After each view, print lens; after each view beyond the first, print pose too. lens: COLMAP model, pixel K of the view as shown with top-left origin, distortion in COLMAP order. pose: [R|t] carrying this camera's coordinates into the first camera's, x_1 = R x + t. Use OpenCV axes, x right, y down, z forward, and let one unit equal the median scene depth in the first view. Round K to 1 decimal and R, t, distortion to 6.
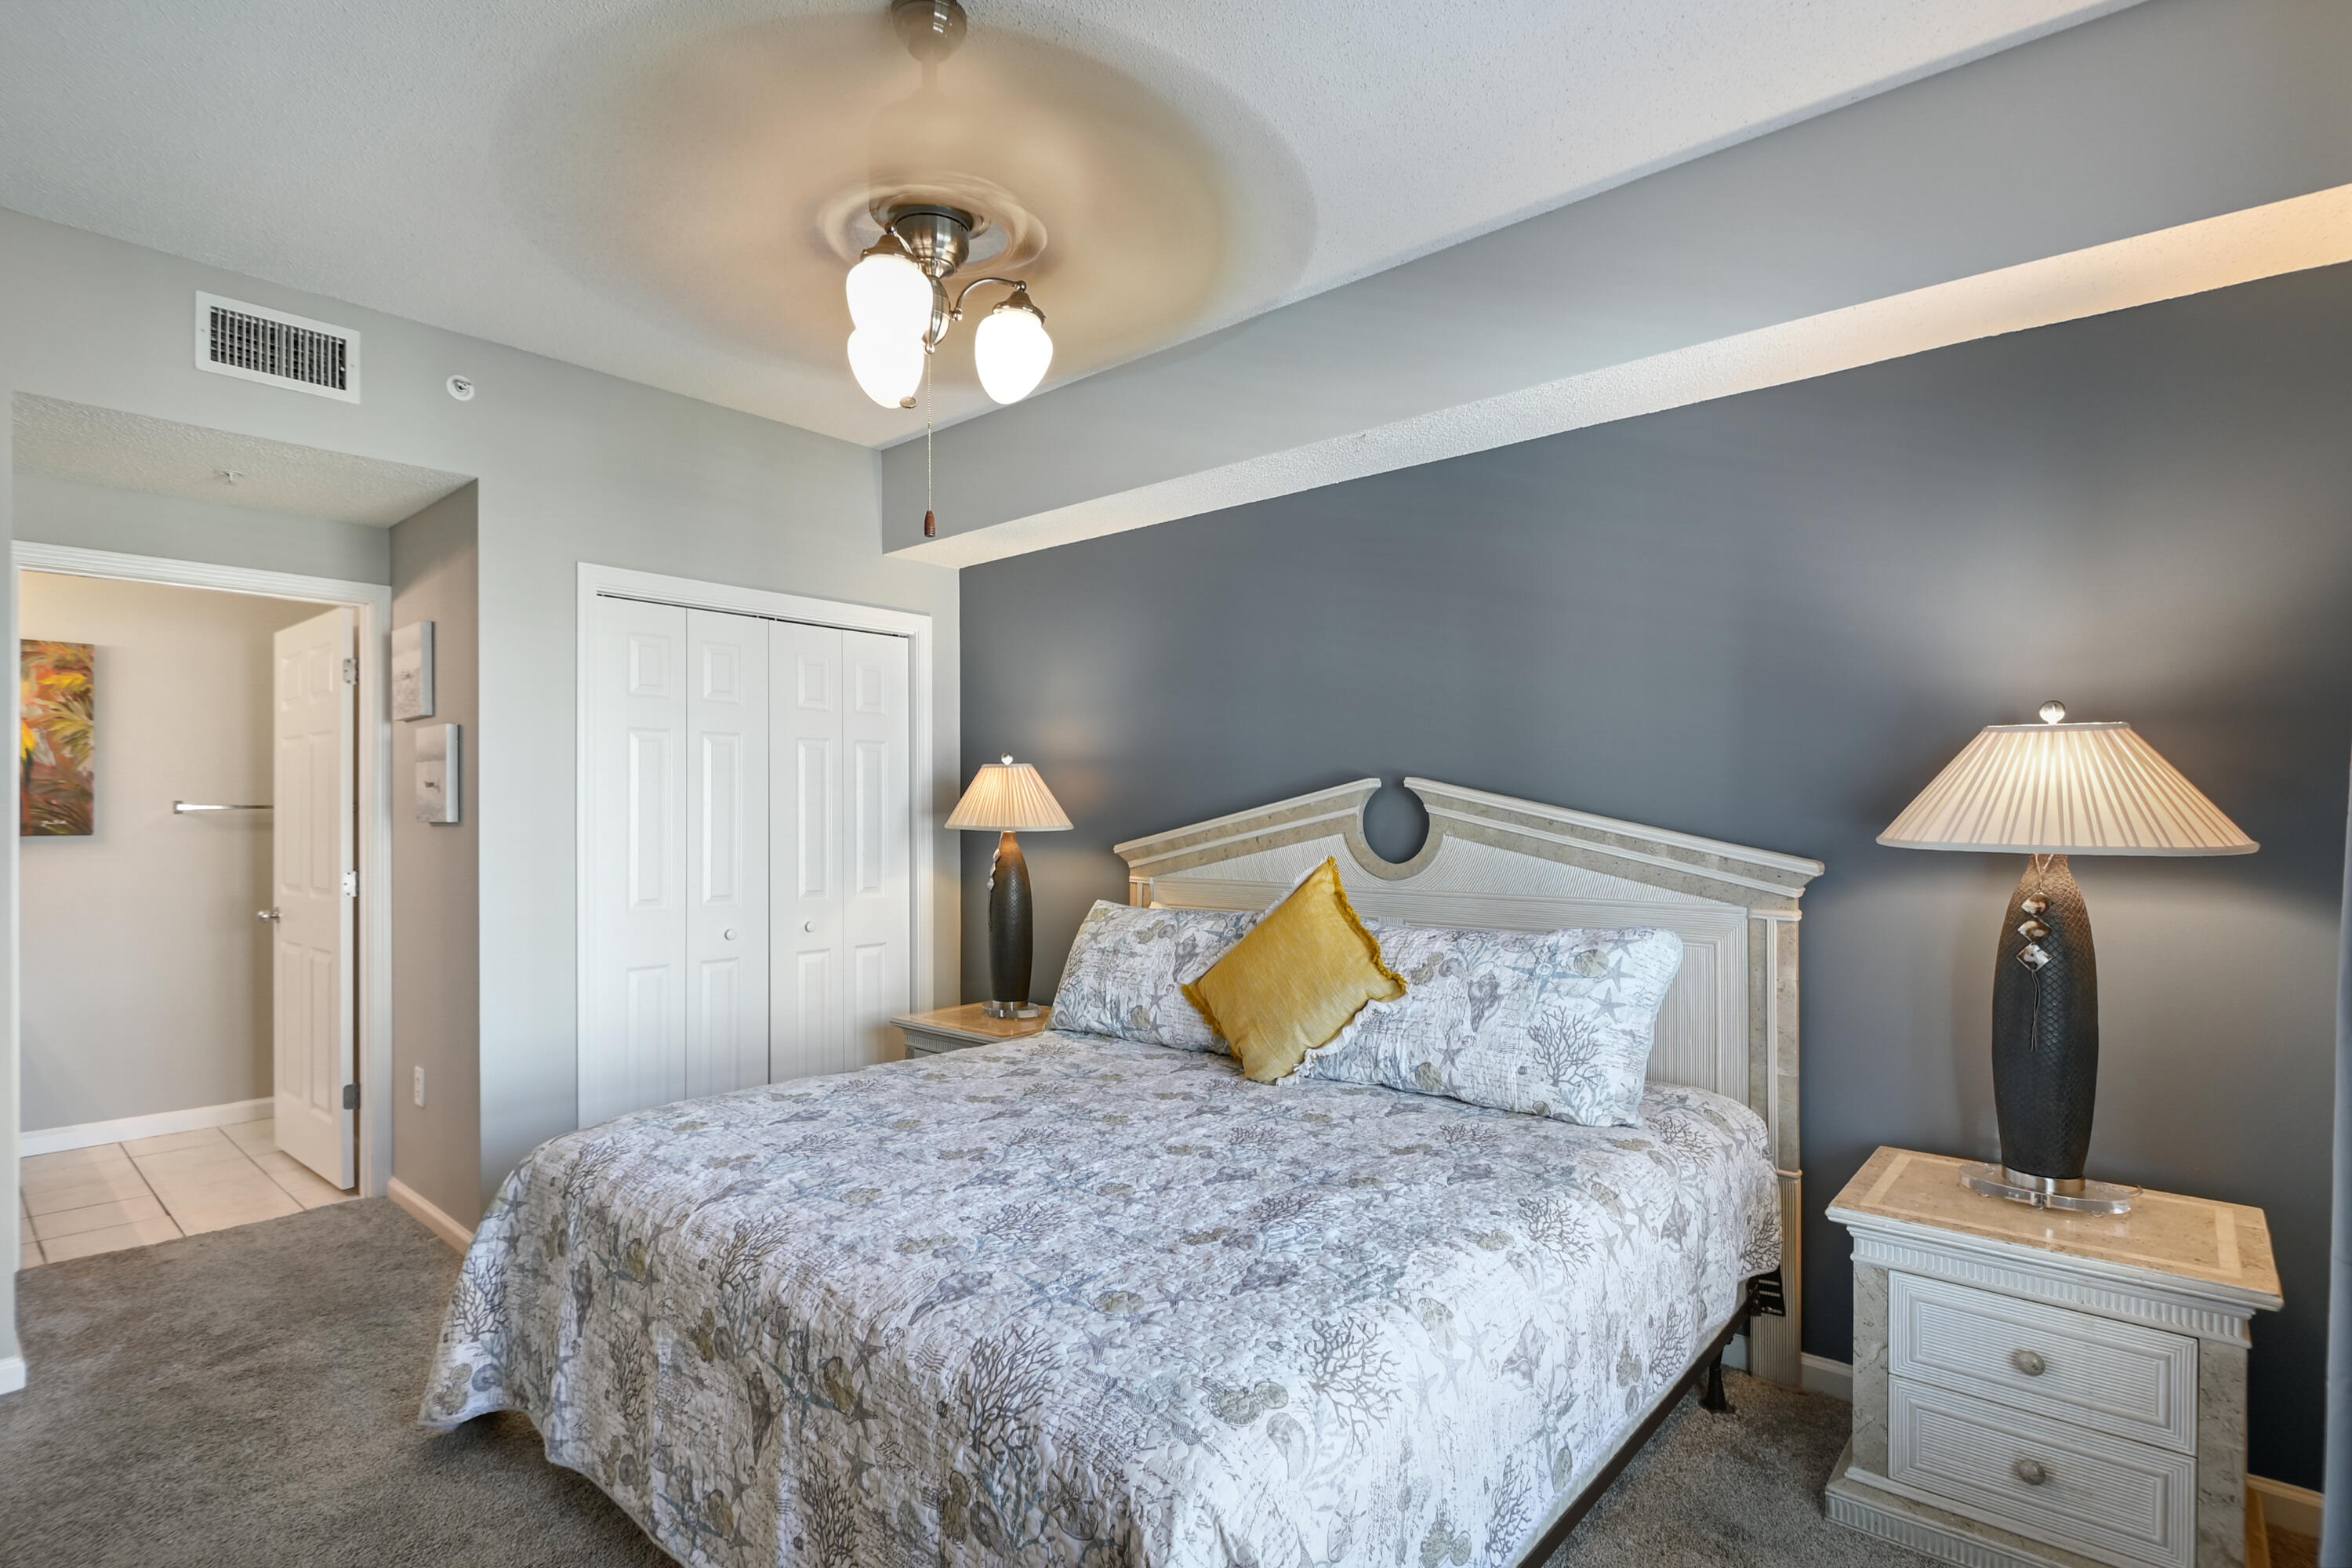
lens RADIAL K [[1090.7, 0, 1195.4], [0, 1090.7, 774.0], [0, 0, 1]] dist [0.001522, -0.001143]
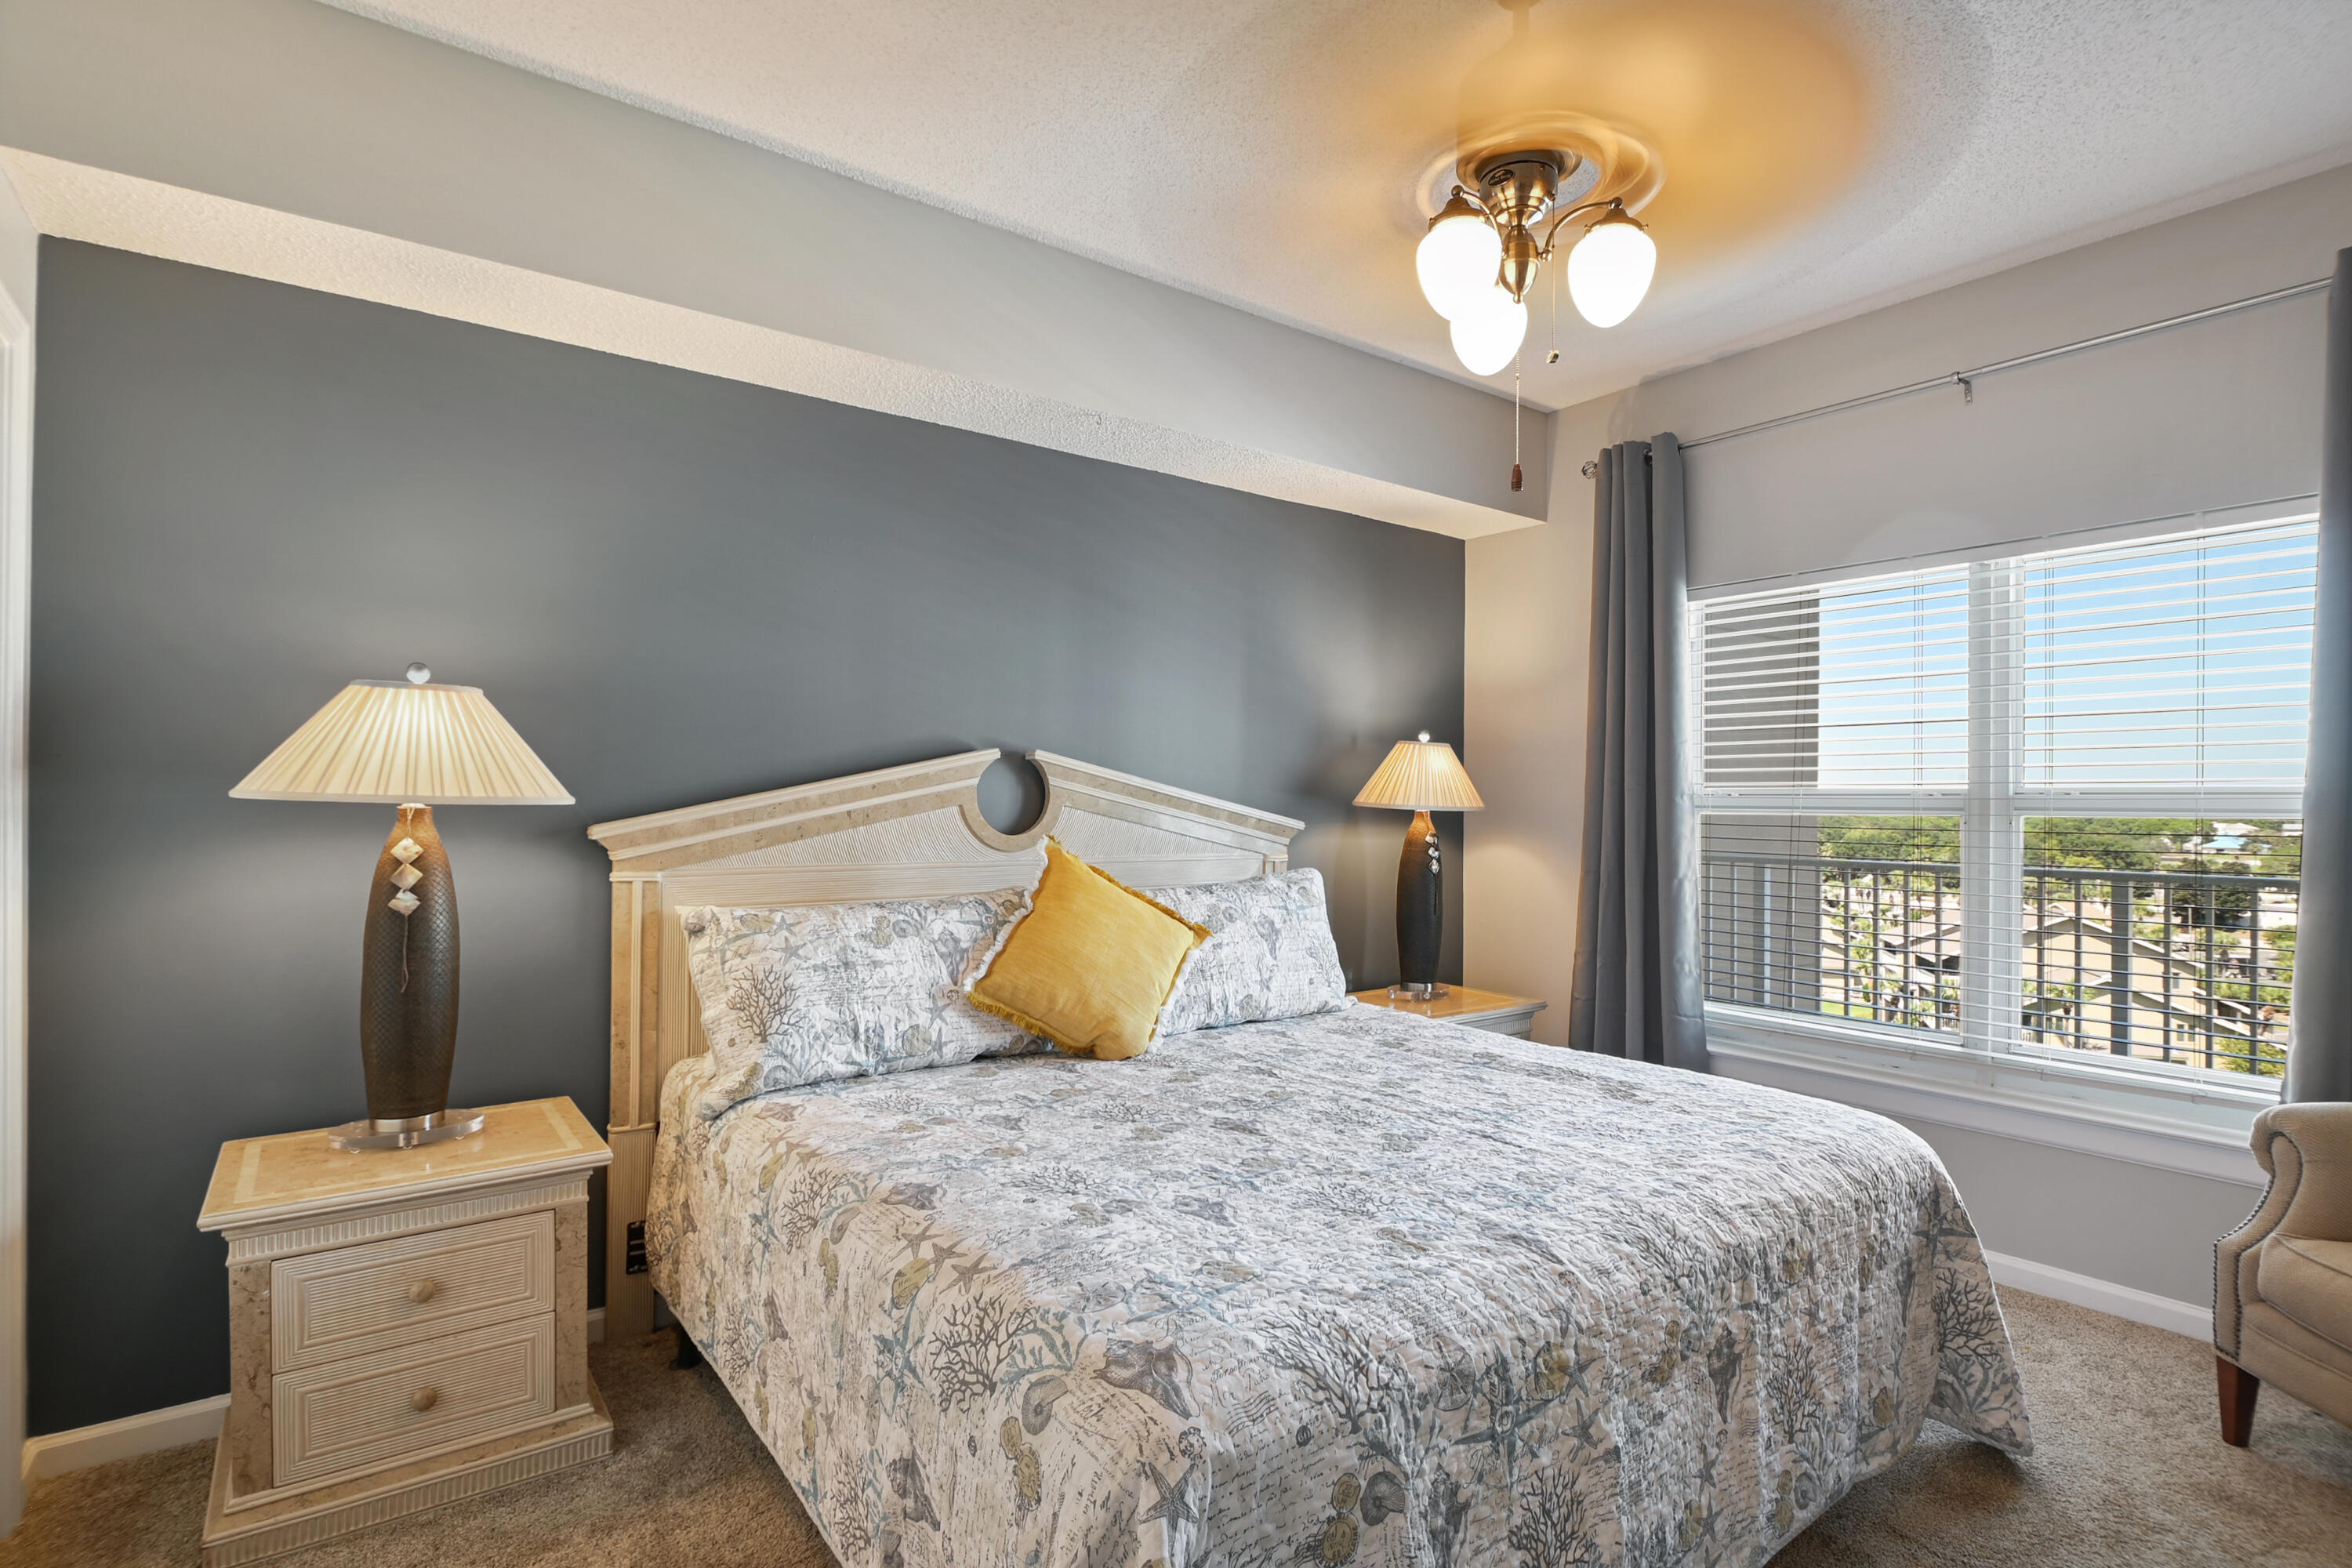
lens RADIAL K [[1140.2, 0, 1102.6], [0, 1140.2, 787.3], [0, 0, 1]] dist [0.003859, 0.000514]
pose [[0.276843, -0.002334, 0.960912, -1.070029], [-0.048842, 0.998670, 0.016497, 0.022823], [-0.959673, -0.051499, 0.276361, 0.837734]]
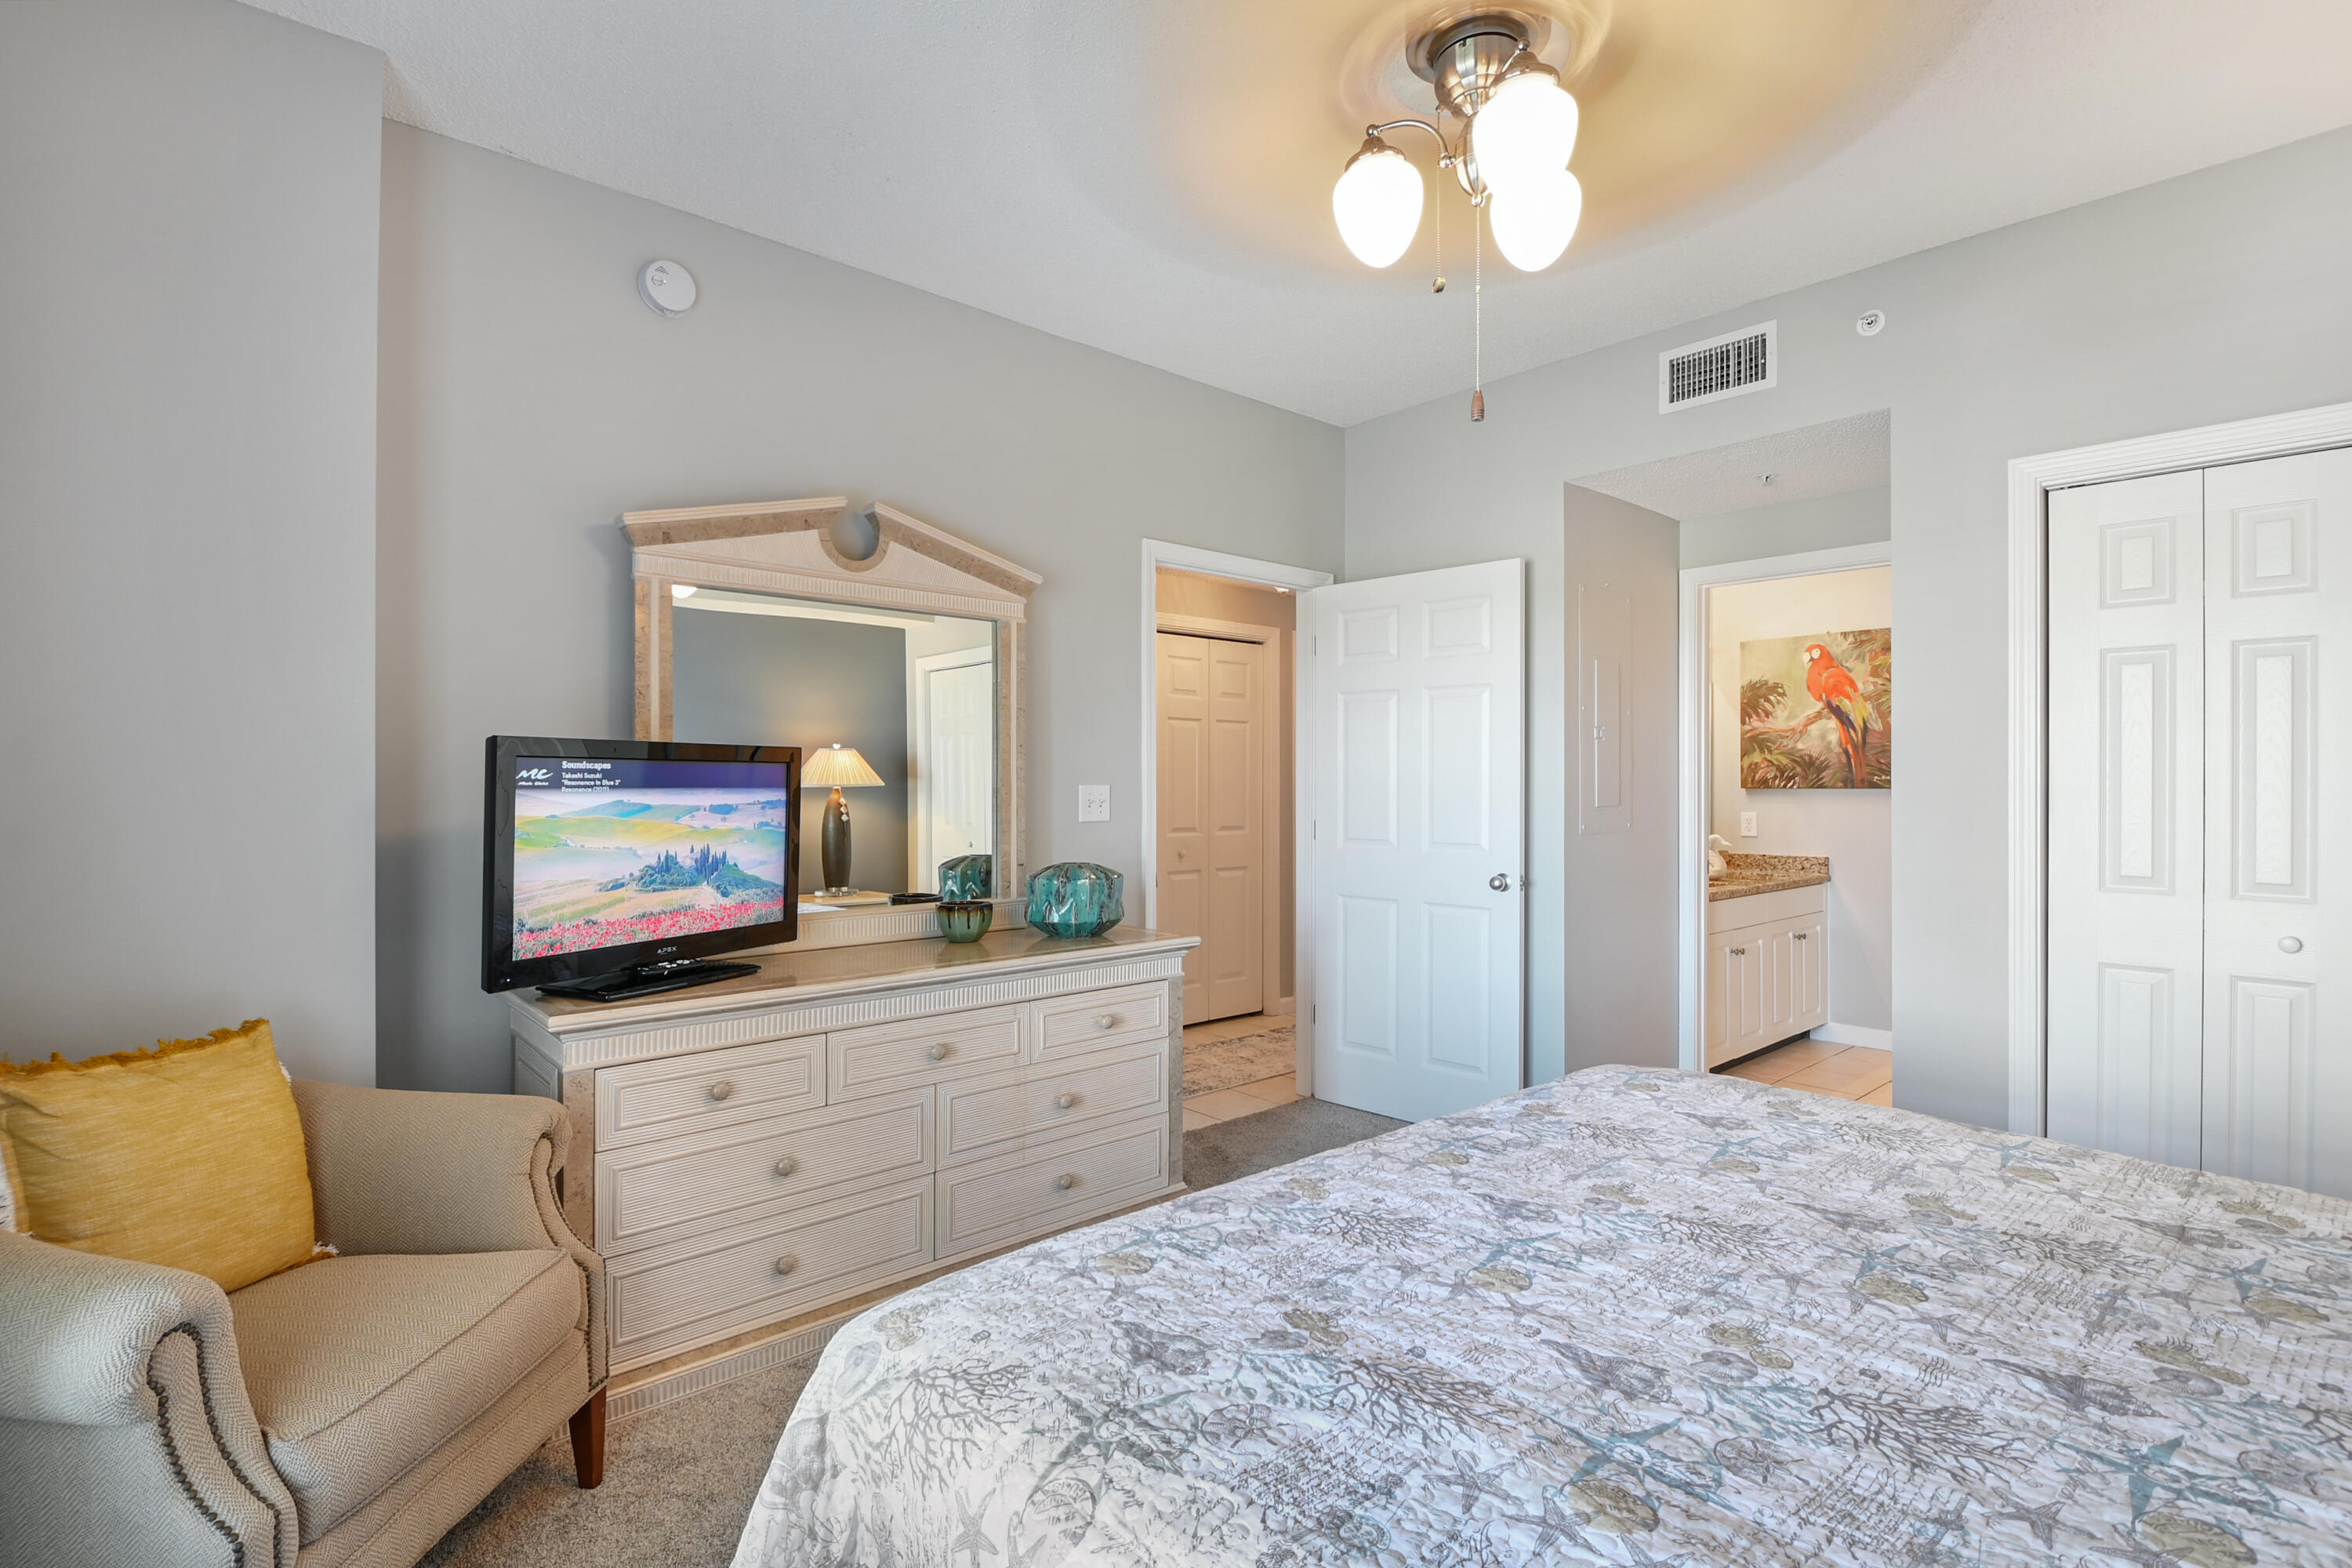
lens RADIAL K [[1090.7, 0, 1195.4], [0, 1090.7, 774.0], [0, 0, 1]] dist [0.001522, -0.001143]
pose [[-0.098861, -0.003441, -0.995095, 0.497341], [0.036142, 0.999322, -0.007046, 0.038284], [0.994445, -0.036661, -0.098670, 0.669929]]
